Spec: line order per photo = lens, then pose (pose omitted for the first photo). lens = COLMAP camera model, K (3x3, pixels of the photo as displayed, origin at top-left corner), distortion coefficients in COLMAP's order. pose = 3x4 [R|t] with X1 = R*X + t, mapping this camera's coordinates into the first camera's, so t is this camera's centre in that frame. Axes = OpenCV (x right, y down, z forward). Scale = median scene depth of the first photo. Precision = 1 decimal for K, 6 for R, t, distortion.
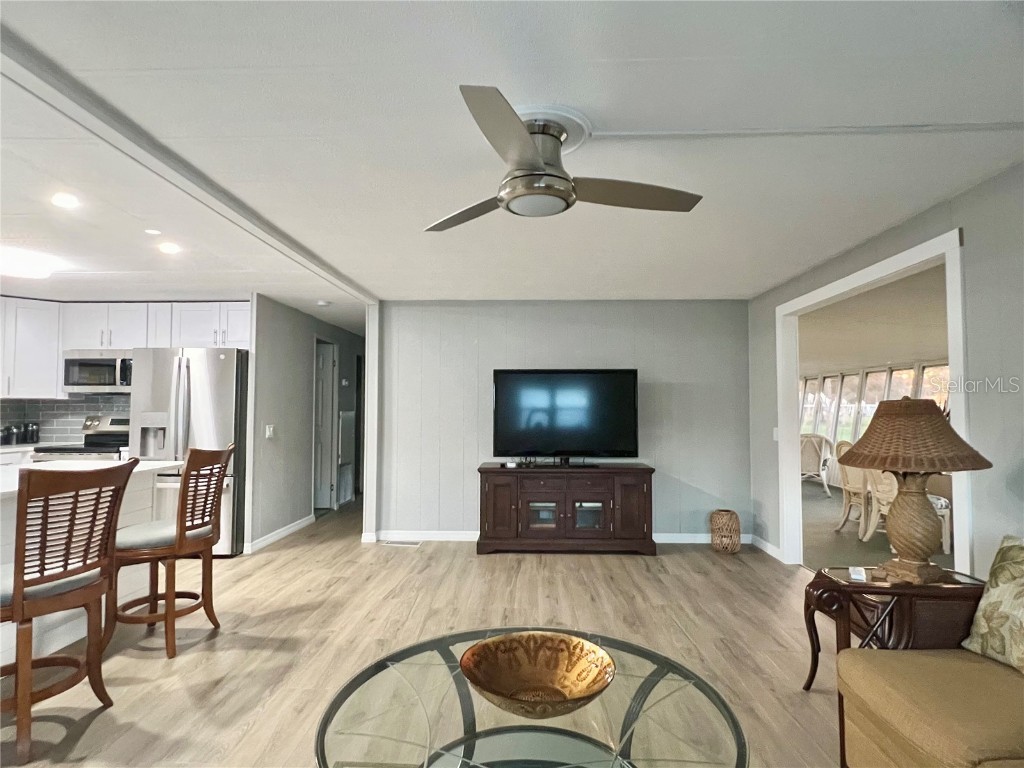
lens RADIAL K [[562.9, 0, 517.3], [0, 562.9, 383.6], [0, 0, 1]] dist [-0.007003, 0.002653]
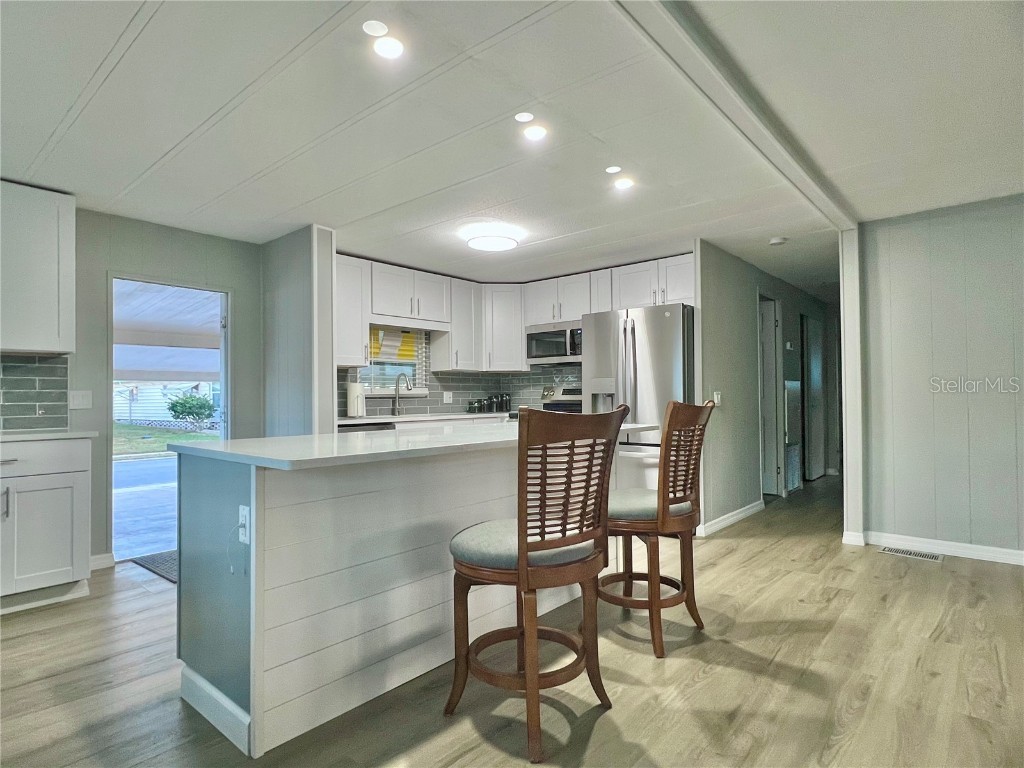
lens RADIAL K [[562.9, 0, 511.7], [0, 562.9, 382.2], [0, 0, 1]] dist [-0.007003, 0.002653]
pose [[0.772985, -0.022644, -0.634020, -0.209362], [0.037305, 0.999256, 0.009793, 0.059709], [0.633326, -0.031222, 0.773255, 0.199801]]
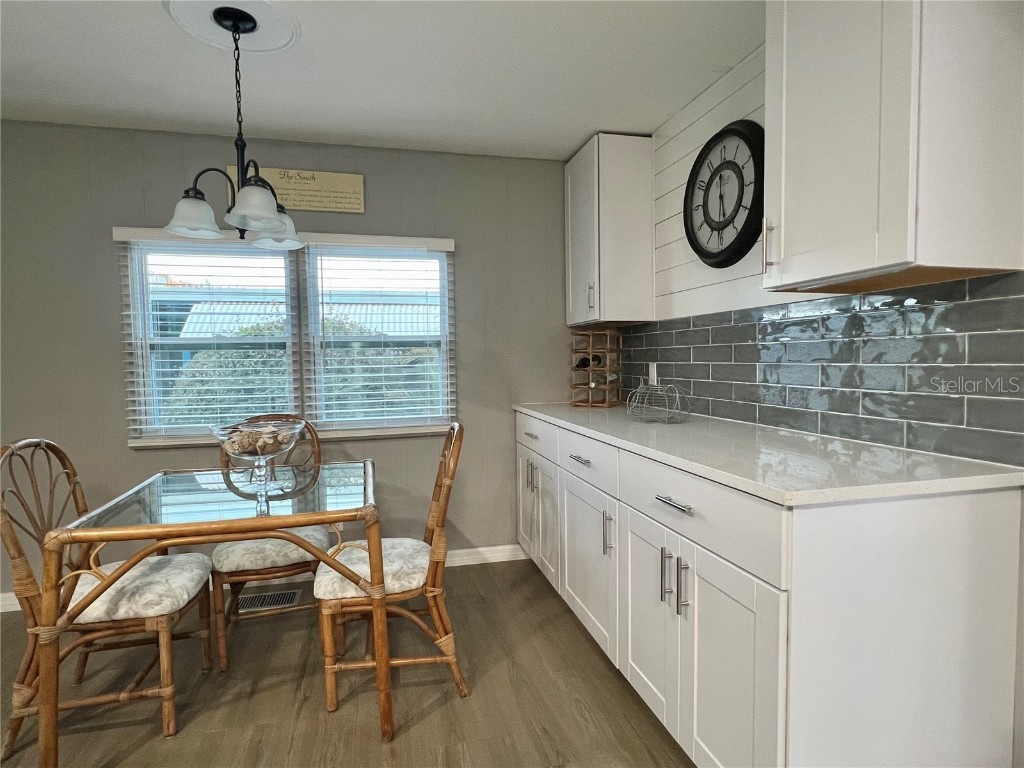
lens RADIAL K [[562.9, 0, 512.9], [0, 562.9, 387.3], [0, 0, 1]] dist [-0.007003, 0.002653]
pose [[-0.968022, 0.021104, -0.249975, -1.070440], [0.020970, 0.999775, 0.003203, 0.061484], [0.249986, -0.002142, -0.968247, 0.747085]]
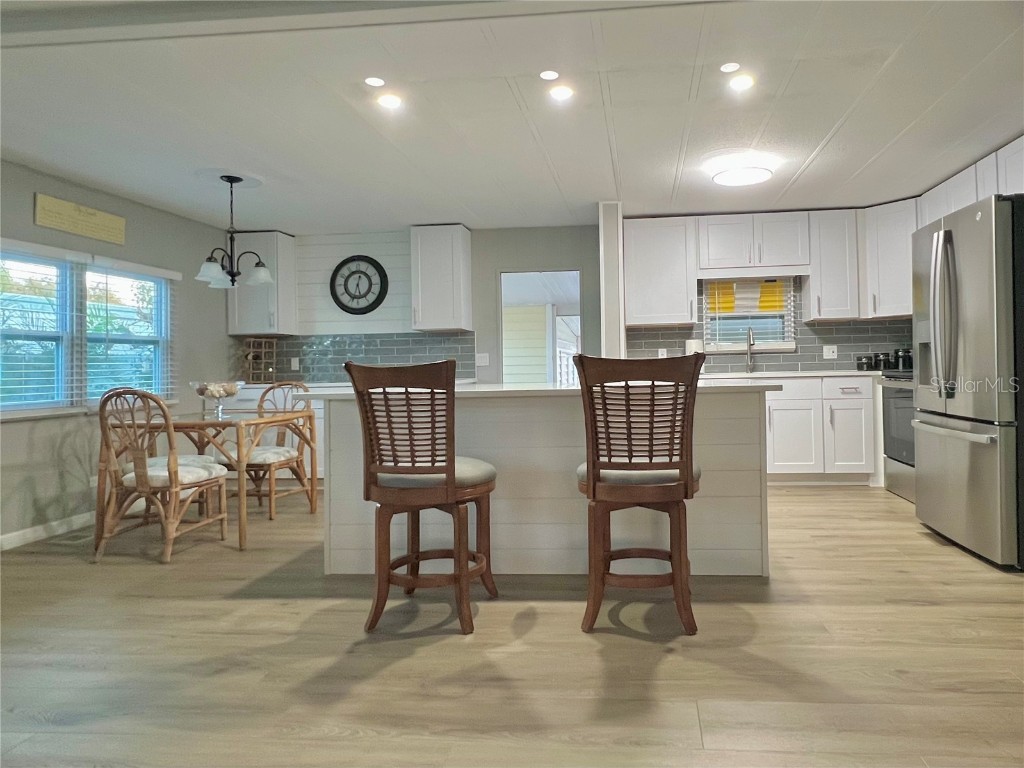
lens RADIAL K [[621.1, 0, 590.2], [0, 621.1, 348.1], [0, 0, 1]] dist [-0.001853, 0.003114]
pose [[-0.057479, -0.024709, -0.998041, 0.183911], [0.068521, 0.997239, -0.028635, 0.109866], [0.995993, -0.070032, -0.055627, 0.884615]]
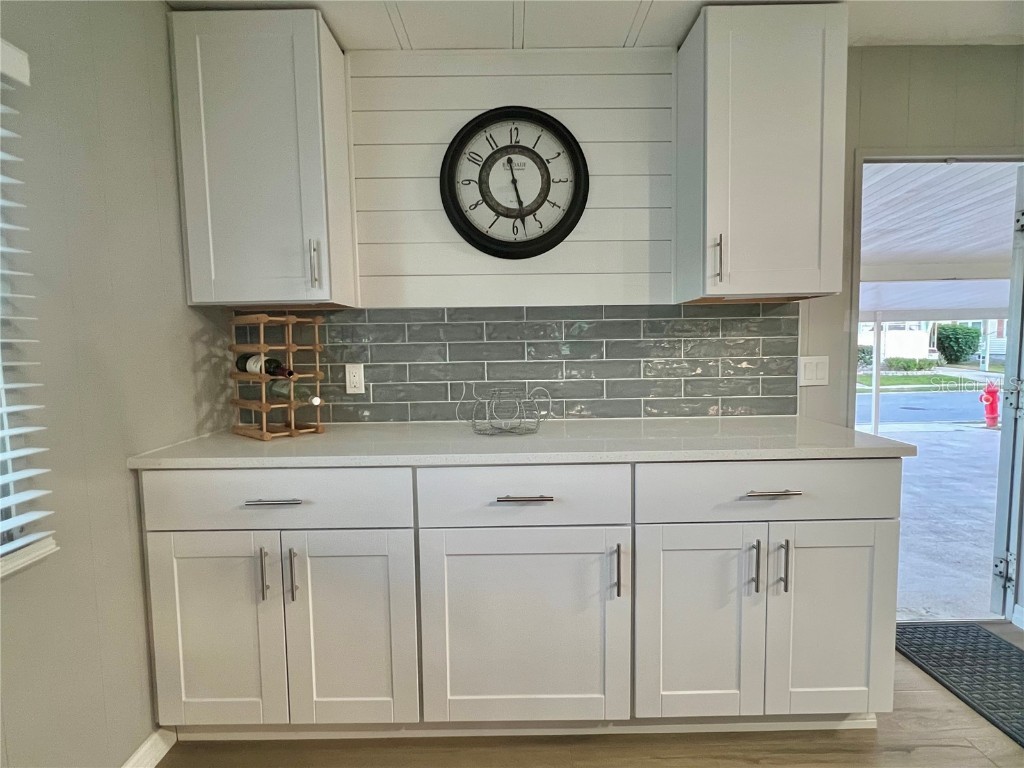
lens RADIAL K [[562.9, 0, 515.3], [0, 562.9, 388.4], [0, 0, 1]] dist [-0.007003, 0.002653]
pose [[0.027165, 0.085880, -0.995935, -0.845571], [0.062449, 0.994211, 0.087435, 0.014641], [0.997678, -0.064571, 0.021645, 0.137531]]
